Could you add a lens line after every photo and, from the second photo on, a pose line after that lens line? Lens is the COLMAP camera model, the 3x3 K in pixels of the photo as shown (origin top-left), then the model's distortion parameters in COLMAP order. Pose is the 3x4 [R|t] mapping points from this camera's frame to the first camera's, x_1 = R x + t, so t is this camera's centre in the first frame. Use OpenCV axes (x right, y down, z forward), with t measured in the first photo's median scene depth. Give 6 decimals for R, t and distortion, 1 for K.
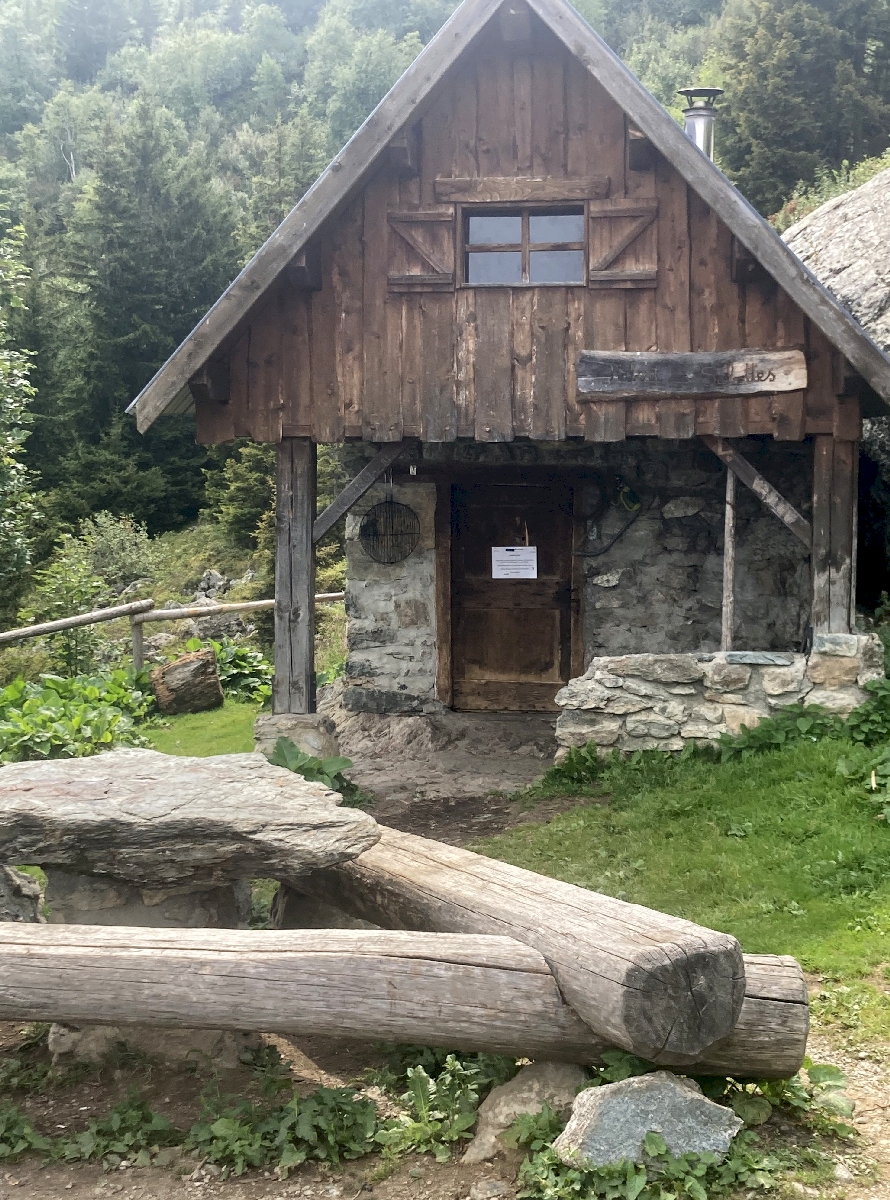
lens RADIAL K [[1702.3, 0, 456.3], [0, 1702.3, 605.1], [0, 0, 1]] dist [0.203924, 0.000000]
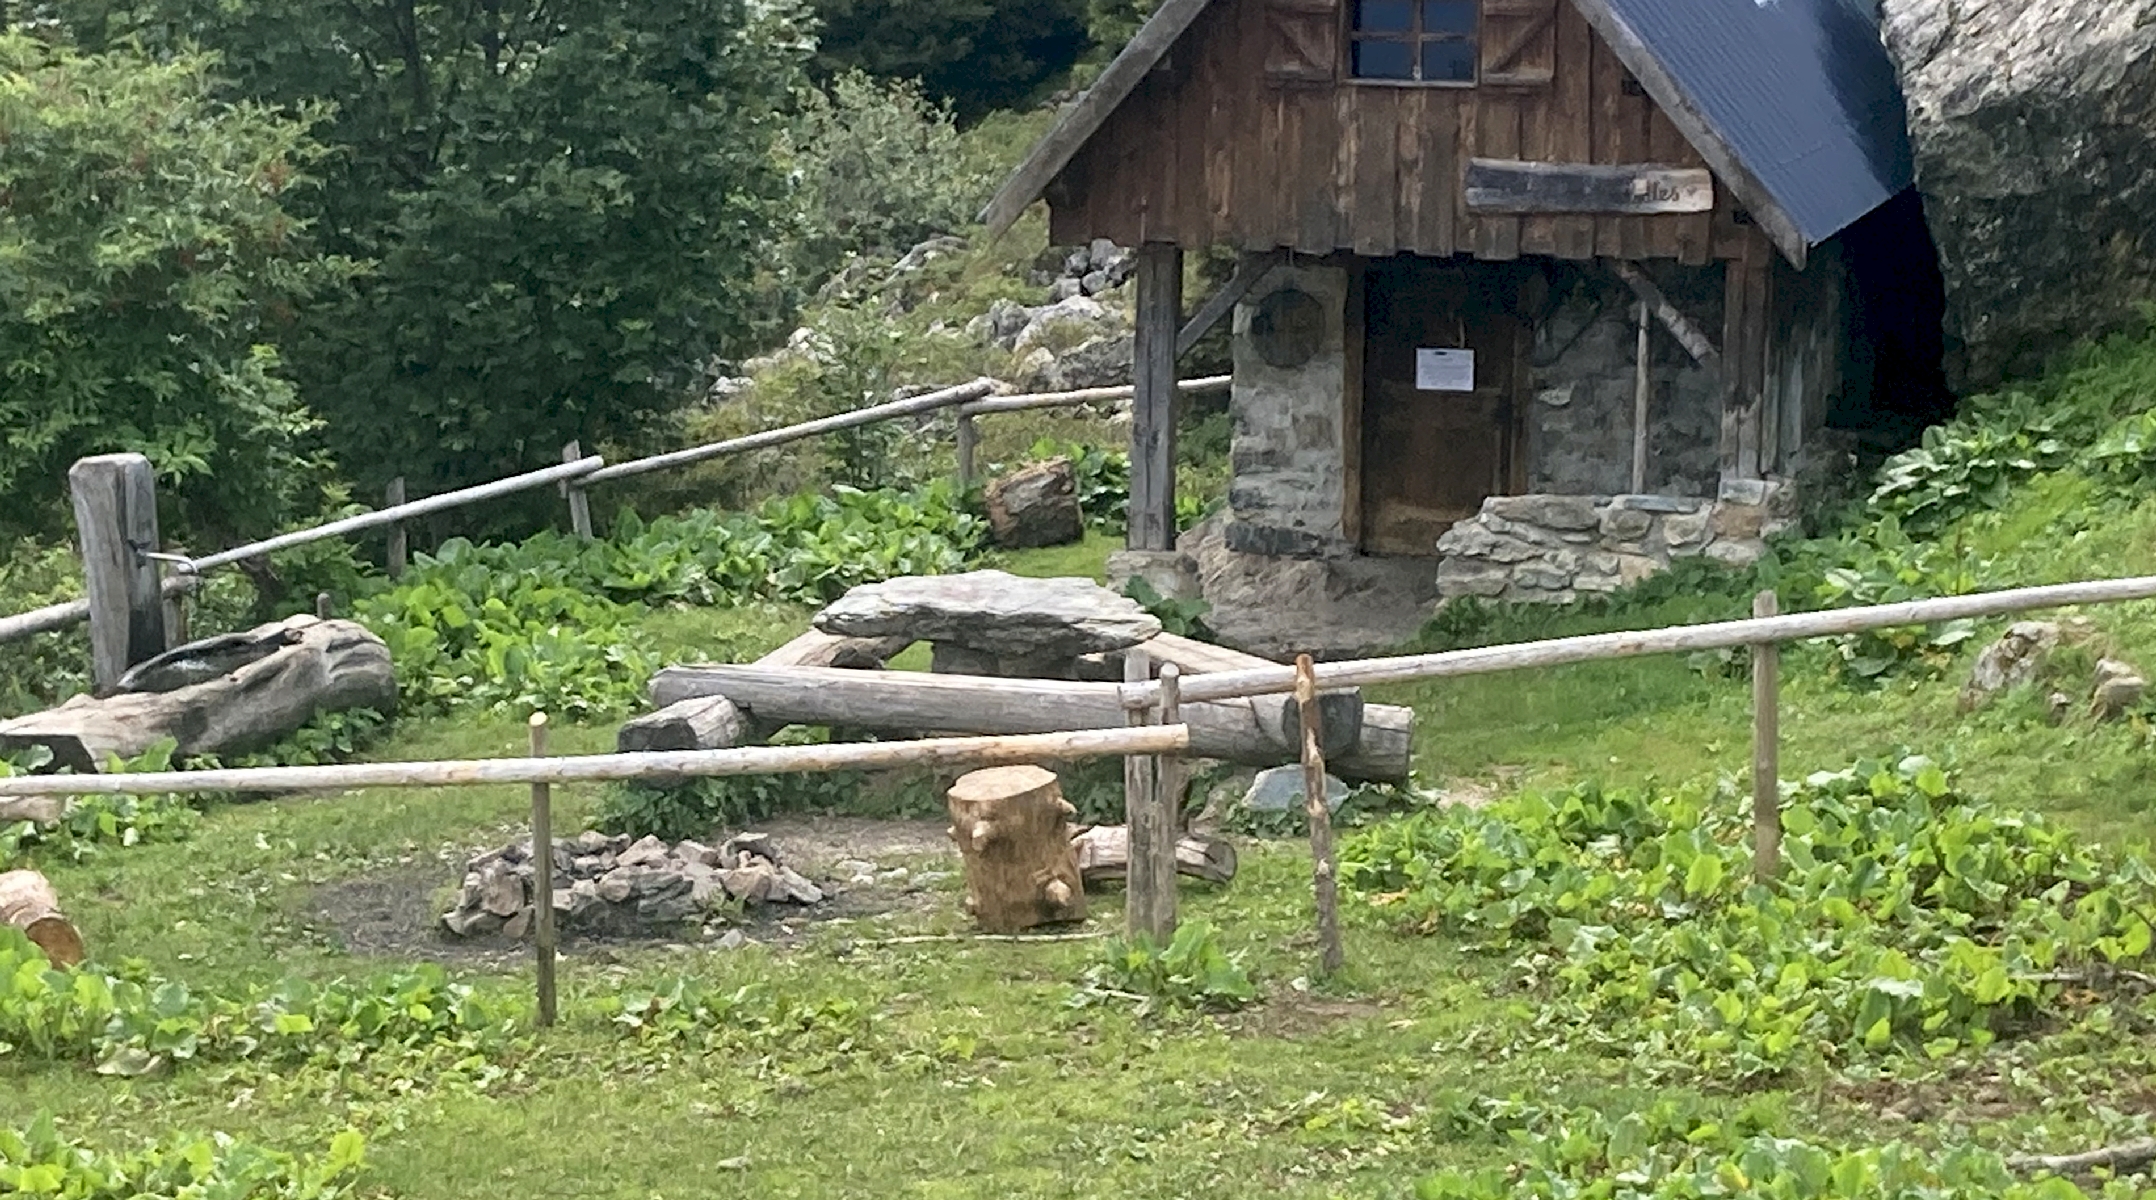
lens RADIAL K [[5156.8, 0, 1076.0], [0, 5156.8, 614.0], [0, 0, 1]] dist [0.981338, 0.000000]
pose [[0.988559, 0.034912, -0.146738, 0.273560], [-0.024462, 0.997074, 0.072421, -0.101166], [0.148837, -0.068003, 0.986521, -1.731929]]
